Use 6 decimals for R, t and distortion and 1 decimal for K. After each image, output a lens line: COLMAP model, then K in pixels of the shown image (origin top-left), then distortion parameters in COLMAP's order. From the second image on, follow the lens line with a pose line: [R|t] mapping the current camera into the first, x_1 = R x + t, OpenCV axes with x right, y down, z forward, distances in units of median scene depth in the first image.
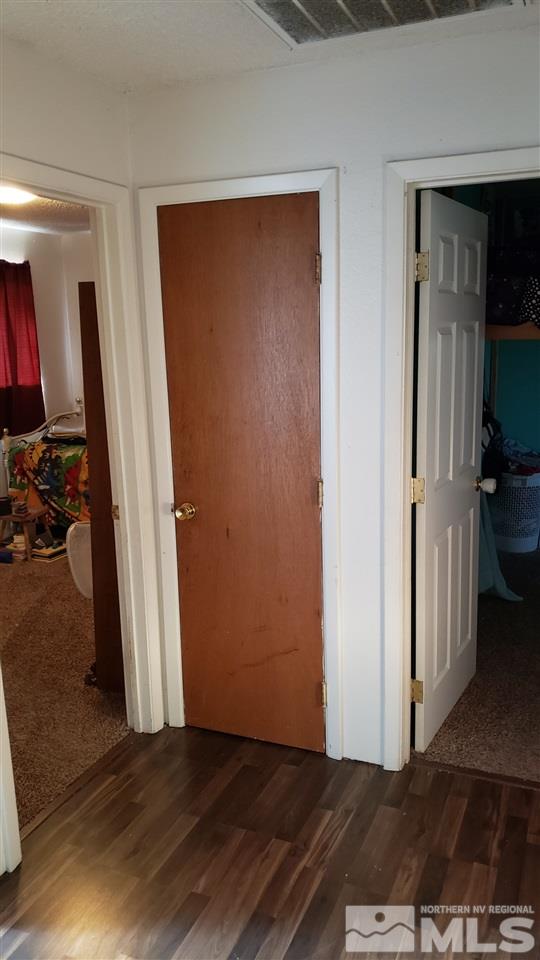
lens RADIAL K [[751.4, 0, 271.4], [0, 751.4, 479.7], [0, 0, 1]] dist [0.026813, -0.013388]
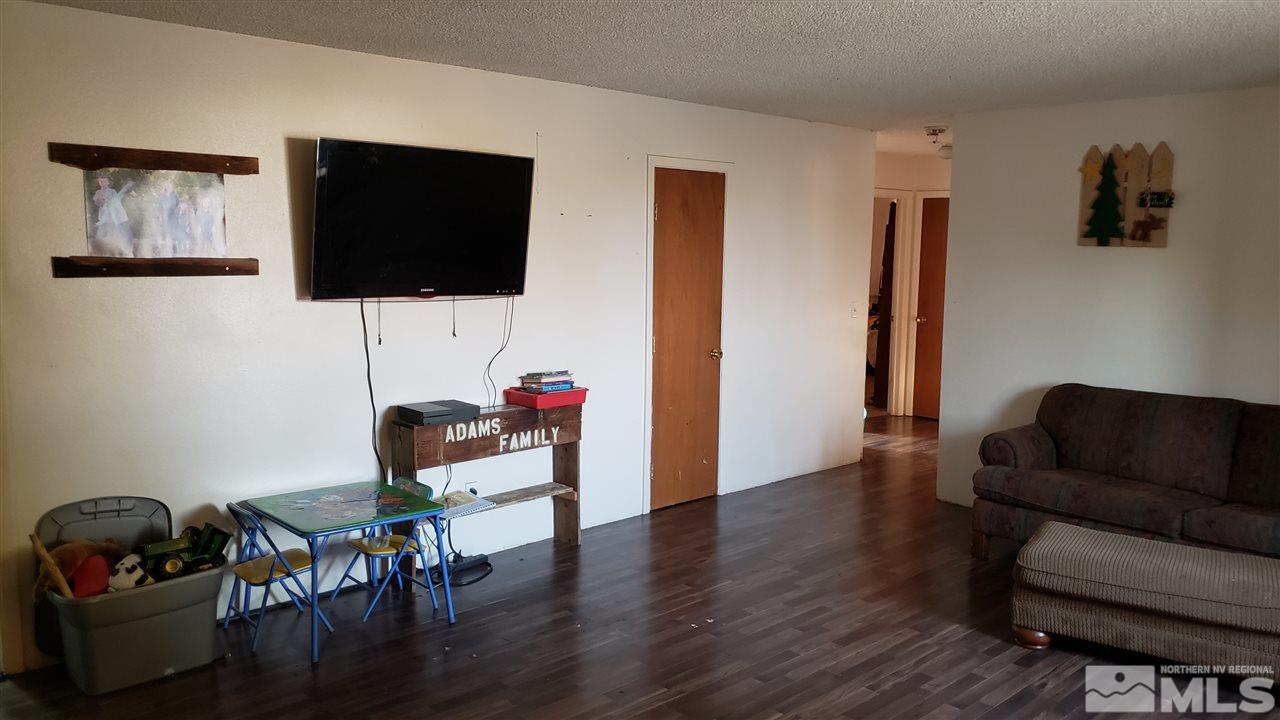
lens RADIAL K [[1001.9, 0, 640.2], [0, 1001.9, 360.2], [0, 0, 1]] dist [0.026813, -0.013388]
pose [[0.922702, 0.081580, -0.376783, 0.266102], [-0.112575, 0.991772, -0.060950, 0.457094], [0.368711, 0.098655, 0.924294, -2.217607]]
